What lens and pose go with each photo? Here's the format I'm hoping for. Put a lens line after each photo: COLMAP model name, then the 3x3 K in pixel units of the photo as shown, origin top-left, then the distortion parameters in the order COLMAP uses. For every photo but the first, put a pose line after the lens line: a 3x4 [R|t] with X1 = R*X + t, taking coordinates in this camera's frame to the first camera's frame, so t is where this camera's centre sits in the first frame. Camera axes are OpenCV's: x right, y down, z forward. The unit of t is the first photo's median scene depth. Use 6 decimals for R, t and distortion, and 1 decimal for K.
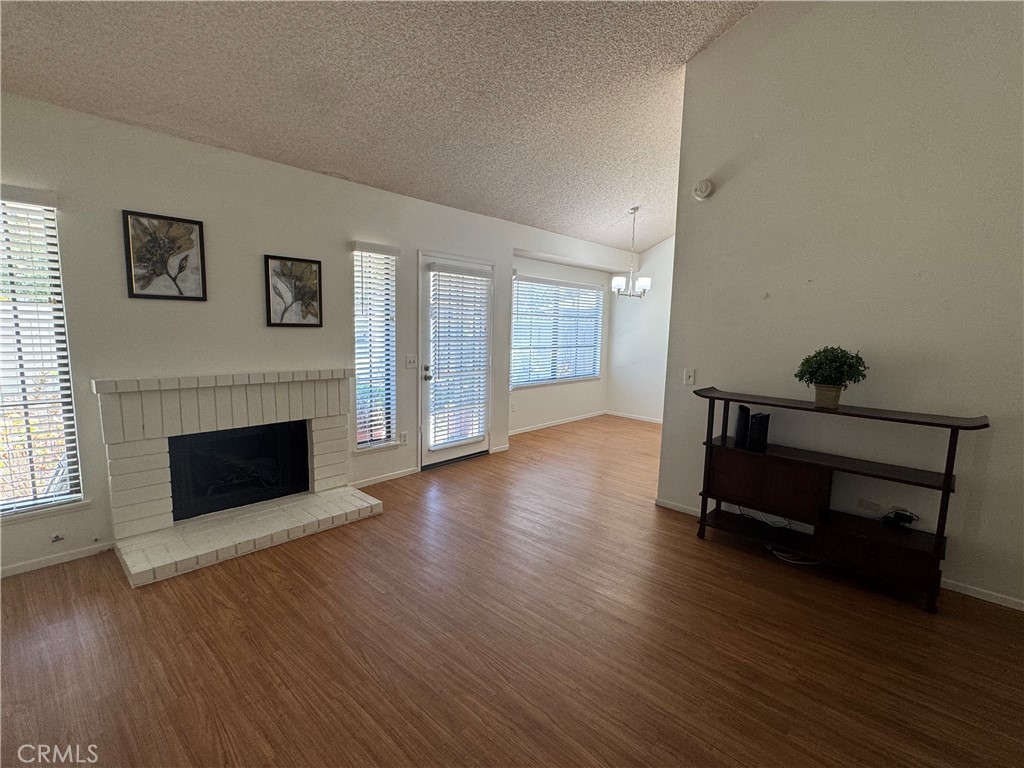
lens RADIAL K [[472.2, 0, 512.0], [0, 472.2, 384.0], [0, 0, 1]] dist [-0.000287, 0.000339]
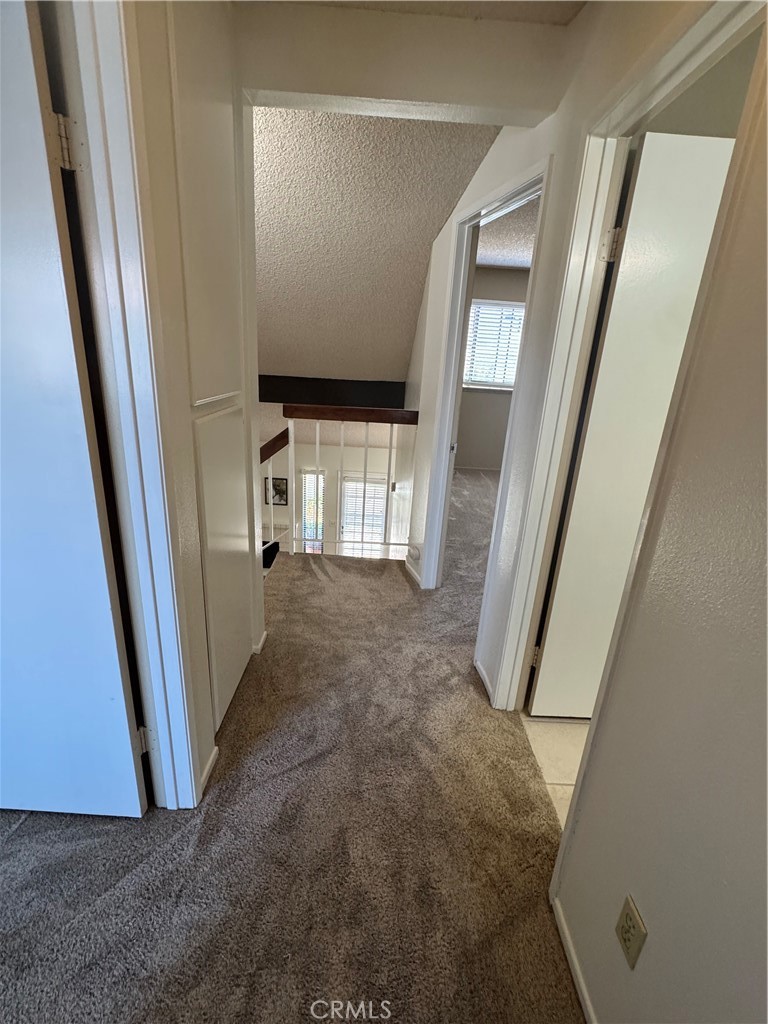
lens RADIAL K [[472.2, 0, 384.0], [0, 472.2, 512.0], [0, 0, 1]] dist [-0.000287, 0.000339]
pose [[0.676139, 0.245648, -0.694617, 1.696551], [-0.130336, 0.967792, 0.215386, -0.714477], [0.725154, -0.055097, 0.686379, -0.285101]]
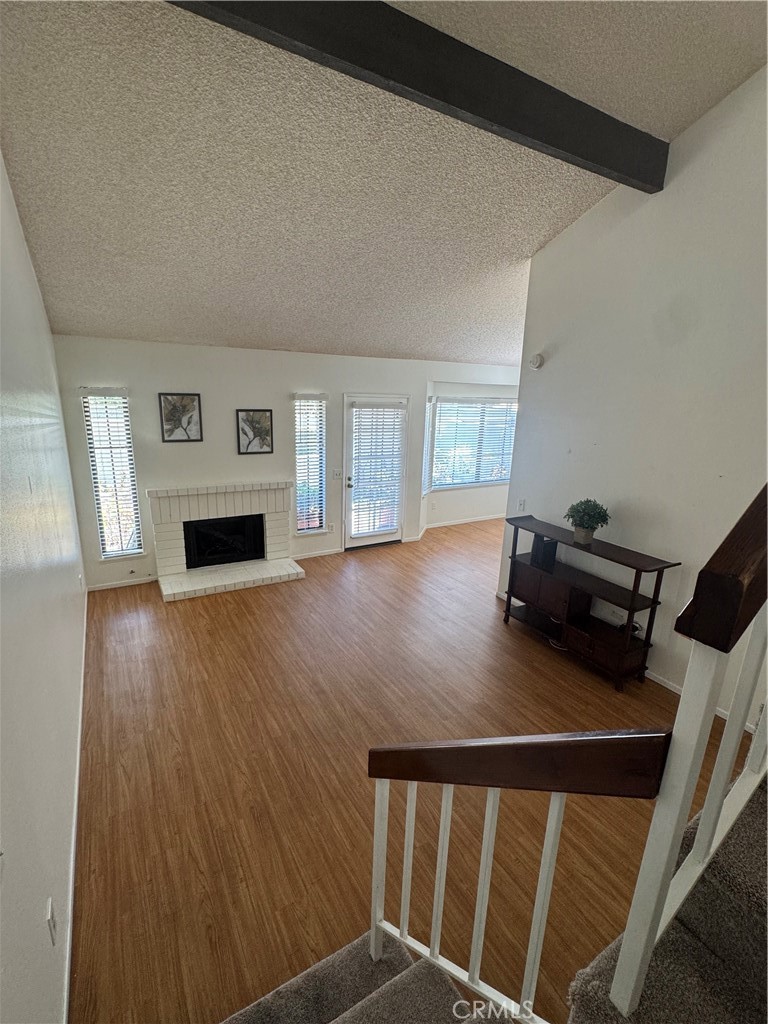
lens RADIAL K [[472.2, 0, 384.0], [0, 472.2, 512.0], [0, 0, 1]] dist [-0.000287, 0.000339]
pose [[0.957084, 0.079140, -0.278797, 0.404664], [-0.044588, 0.990749, 0.128173, -0.156429], [0.286361, -0.110241, 0.951758, -0.384900]]
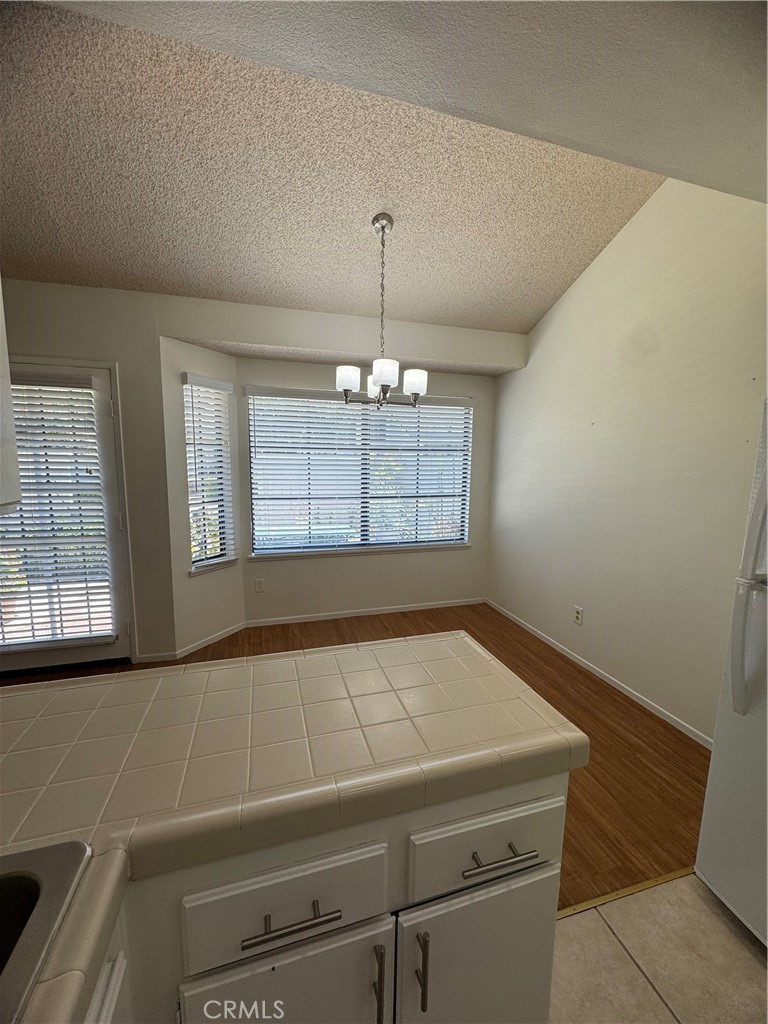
lens RADIAL K [[410.2, 0, 384.0], [0, 410.2, 512.0], [0, 0, 1]] dist [0.000639, -0.000003]
pose [[0.858896, 0.041781, -0.510443, 0.807838], [-0.050096, 0.998741, -0.002544, -0.114598], [0.509694, 0.027756, 0.859908, 1.056764]]
